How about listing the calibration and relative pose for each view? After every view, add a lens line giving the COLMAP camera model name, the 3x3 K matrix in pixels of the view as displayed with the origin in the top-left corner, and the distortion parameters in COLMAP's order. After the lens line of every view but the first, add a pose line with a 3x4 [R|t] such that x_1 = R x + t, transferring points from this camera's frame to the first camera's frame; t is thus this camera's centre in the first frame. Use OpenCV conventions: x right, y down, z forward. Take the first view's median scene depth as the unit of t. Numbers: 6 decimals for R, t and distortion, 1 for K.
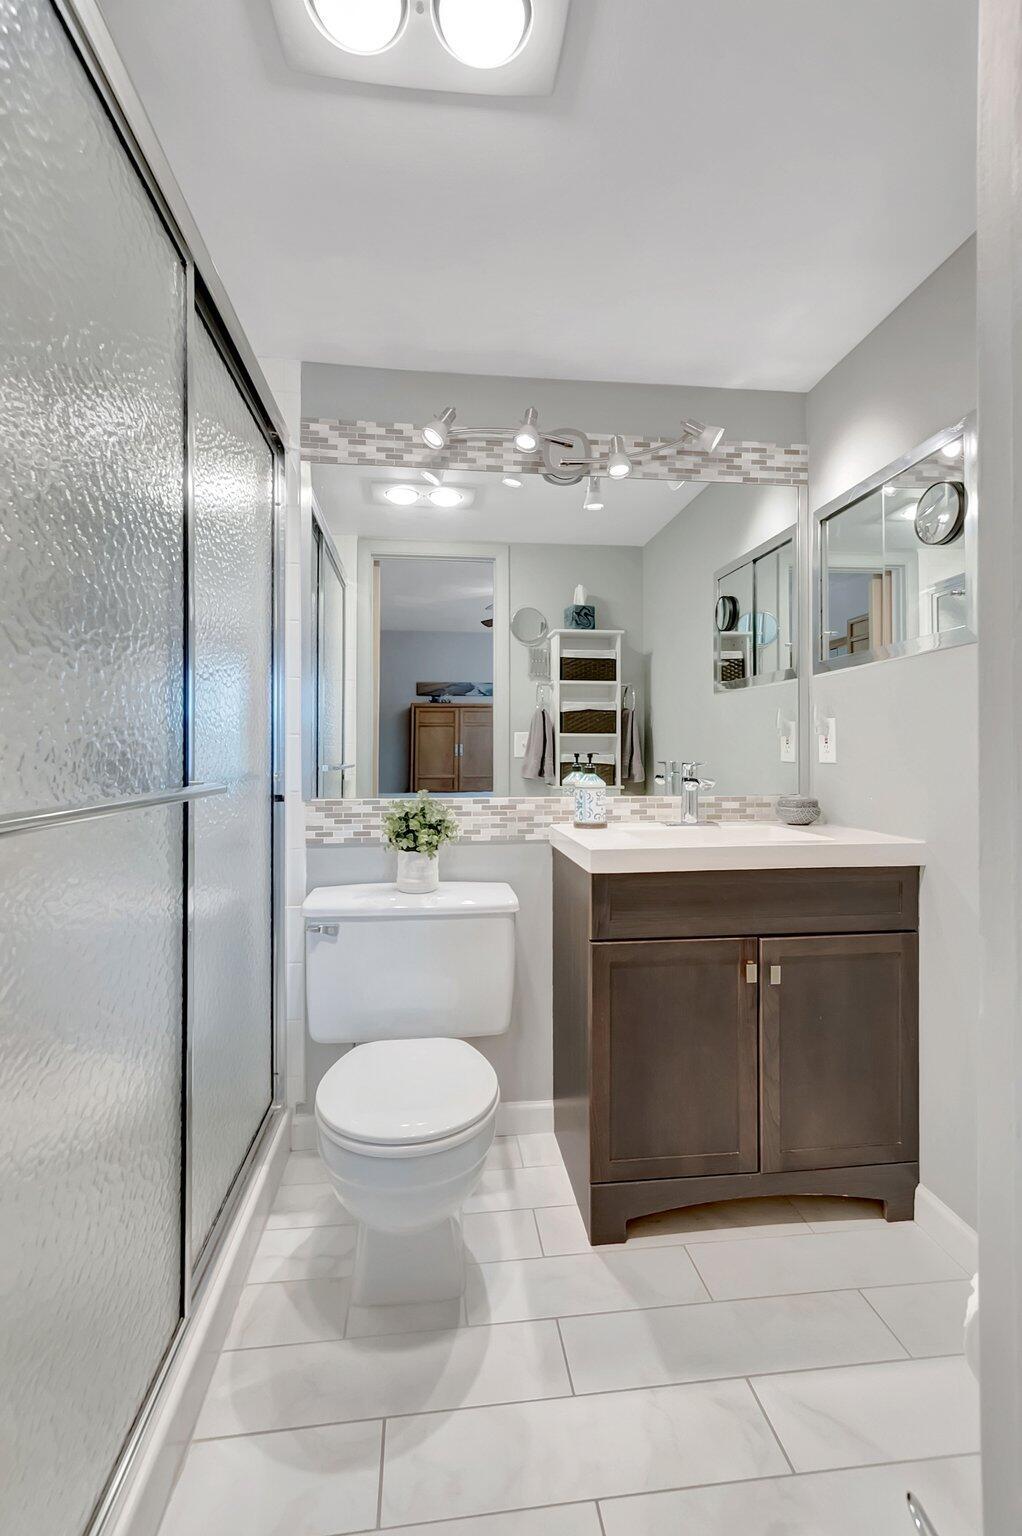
lens RADIAL K [[689.5, 0, 514.9], [0, 689.5, 760.0], [0, 0, 1]] dist [-0.019810, 0.002030]
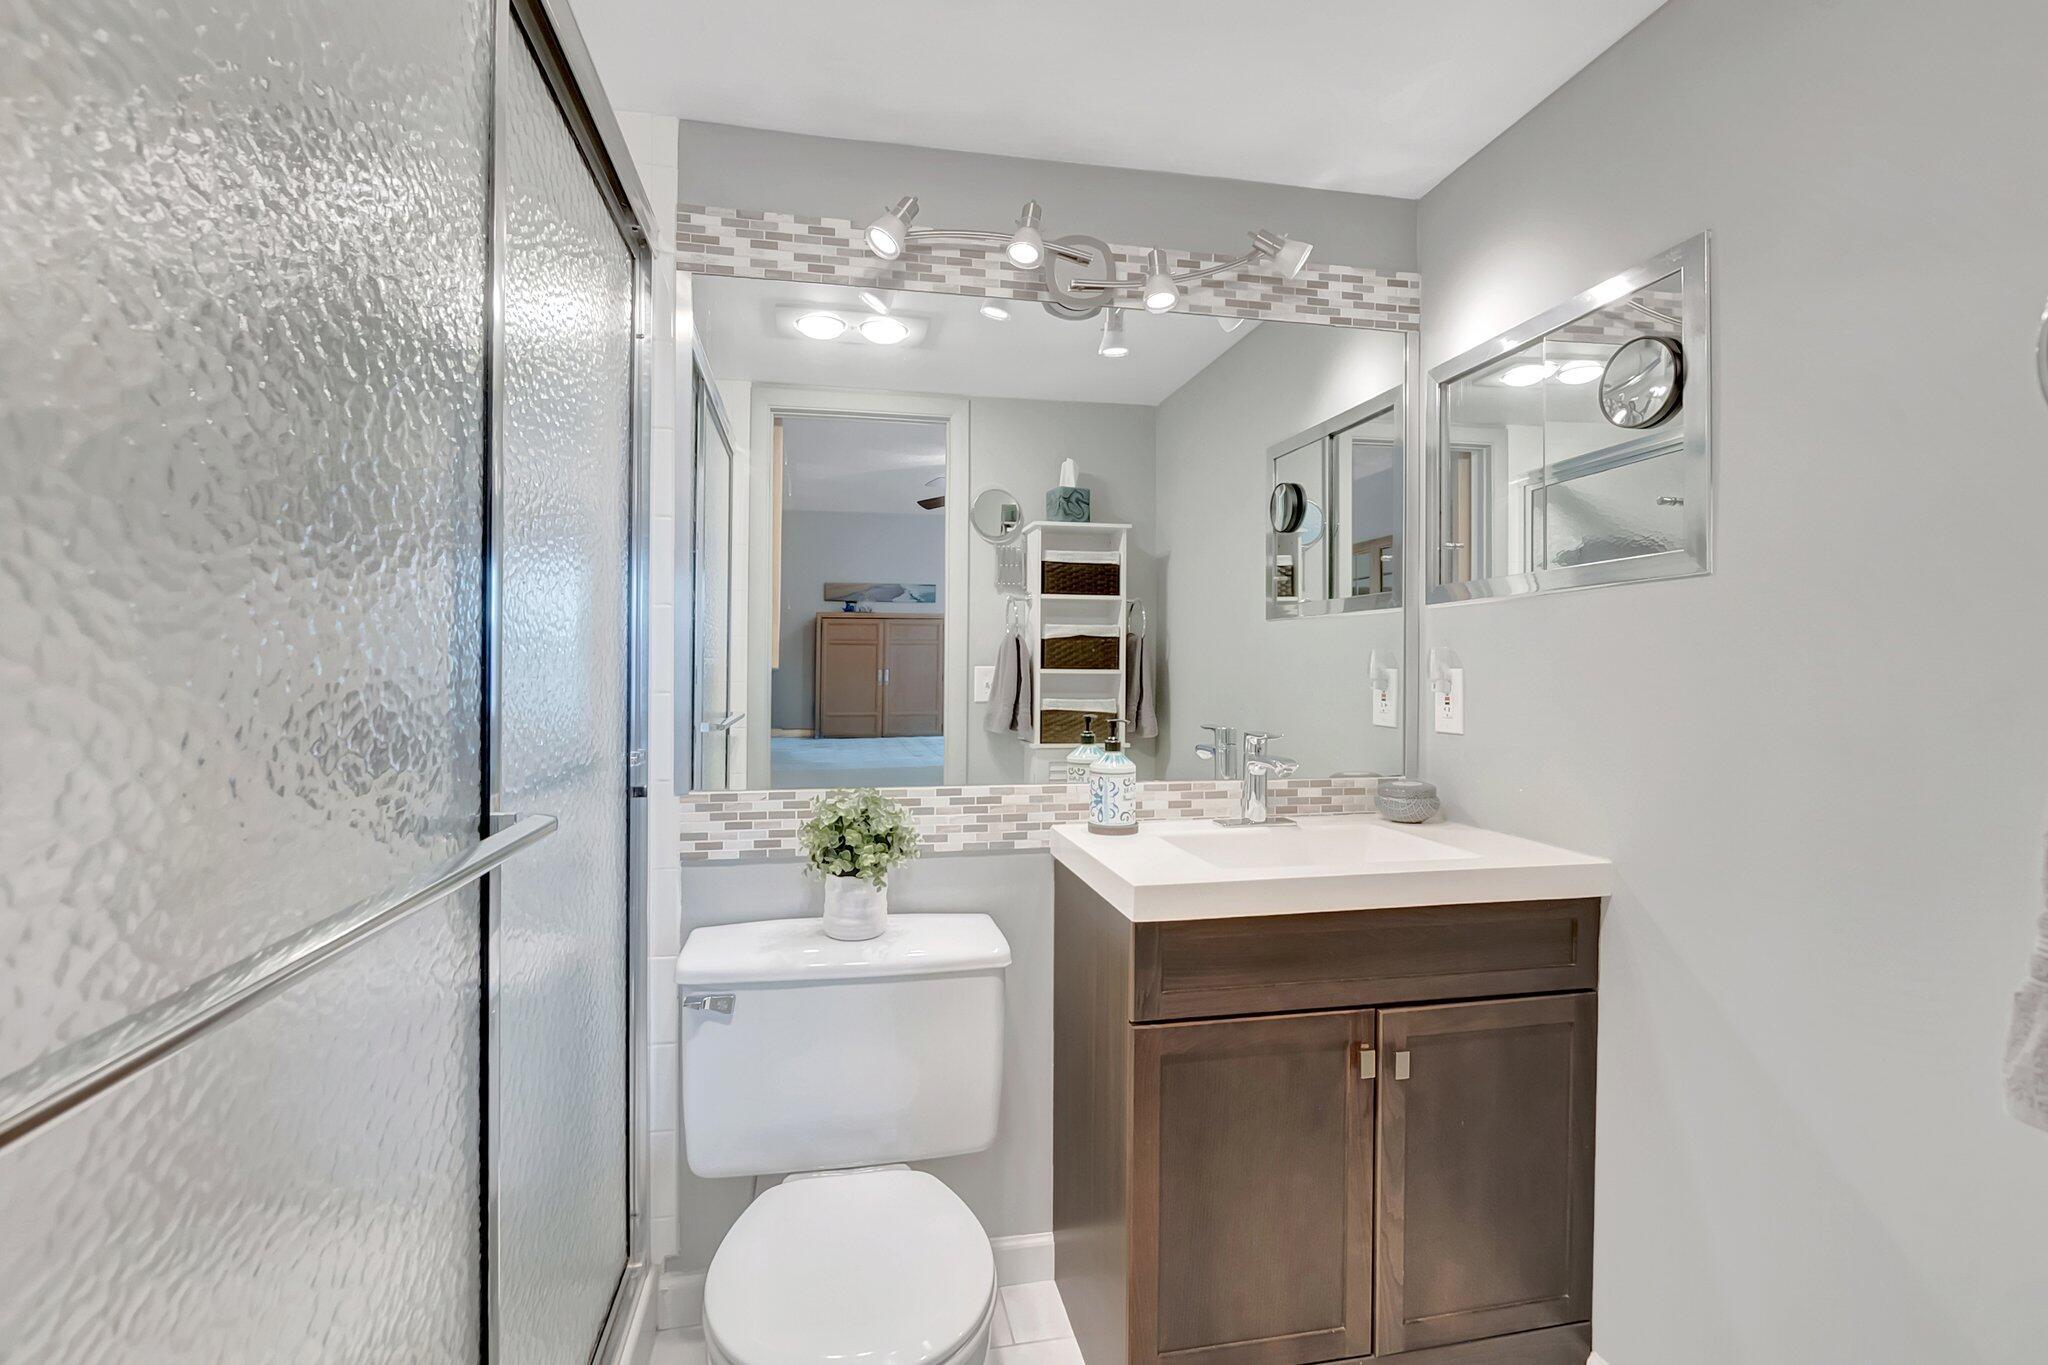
lens RADIAL K [[919.4, 0, 1014.9], [0, 919.4, 678.1], [0, 0, 1]] dist [-0.019810, 0.002030]
pose [[0.997330, 0.005051, 0.072848, -0.053319], [-0.005039, 0.999987, -0.000343, -0.052144], [-0.072849, -0.000025, 0.997343, 0.116664]]
